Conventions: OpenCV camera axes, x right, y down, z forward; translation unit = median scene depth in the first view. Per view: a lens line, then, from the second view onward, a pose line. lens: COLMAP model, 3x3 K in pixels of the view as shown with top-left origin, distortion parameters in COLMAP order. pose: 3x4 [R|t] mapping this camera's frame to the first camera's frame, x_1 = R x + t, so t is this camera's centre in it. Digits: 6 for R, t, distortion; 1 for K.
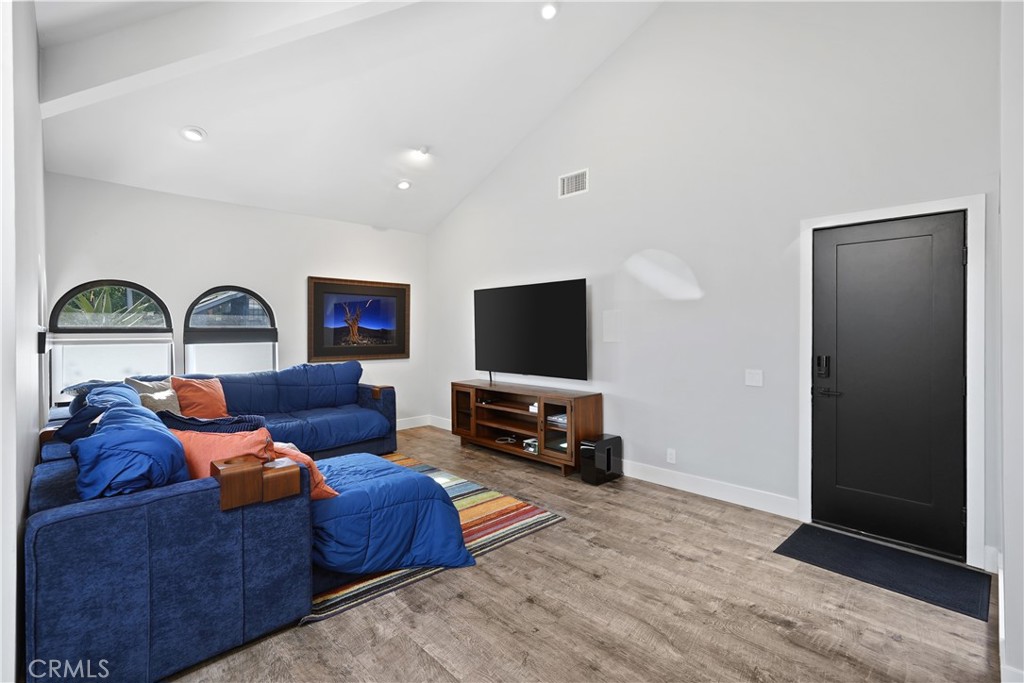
lens RADIAL K [[462.1, 0, 511.6], [0, 462.1, 338.1], [0, 0, 1]] dist [-0.011009, 0.003310]
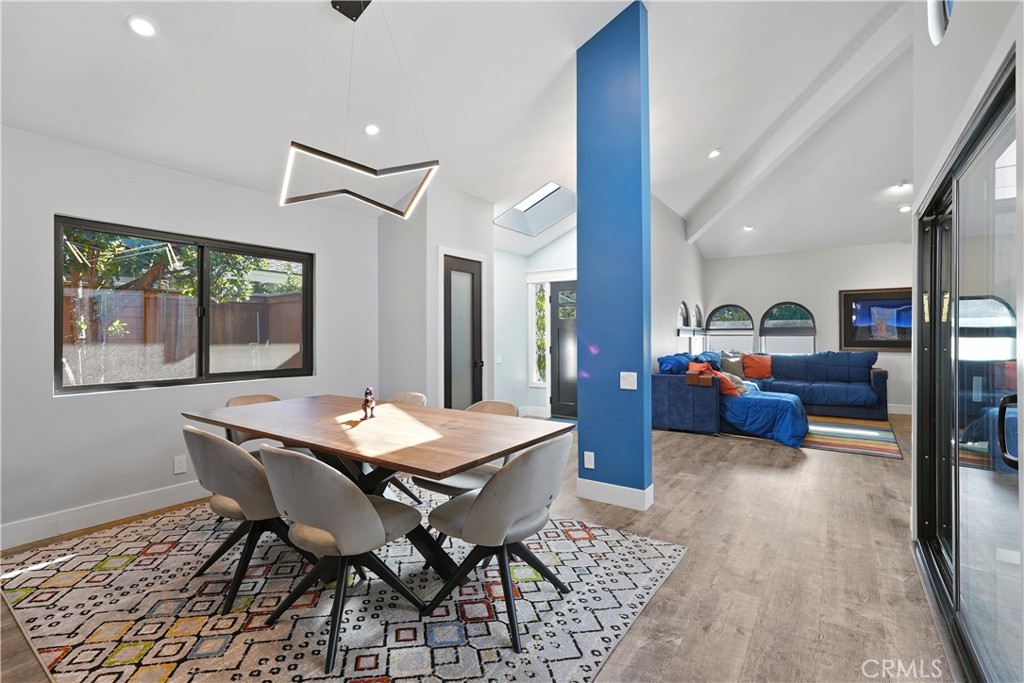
lens RADIAL K [[462.1, 0, 513.9], [0, 462.1, 335.9], [0, 0, 1]] dist [-0.011009, 0.003310]
pose [[0.204500, 0.000814, -0.978866, 0.842831], [-0.008638, 0.999962, -0.000974, 0.020678], [0.978828, 0.008655, 0.204499, -0.306075]]
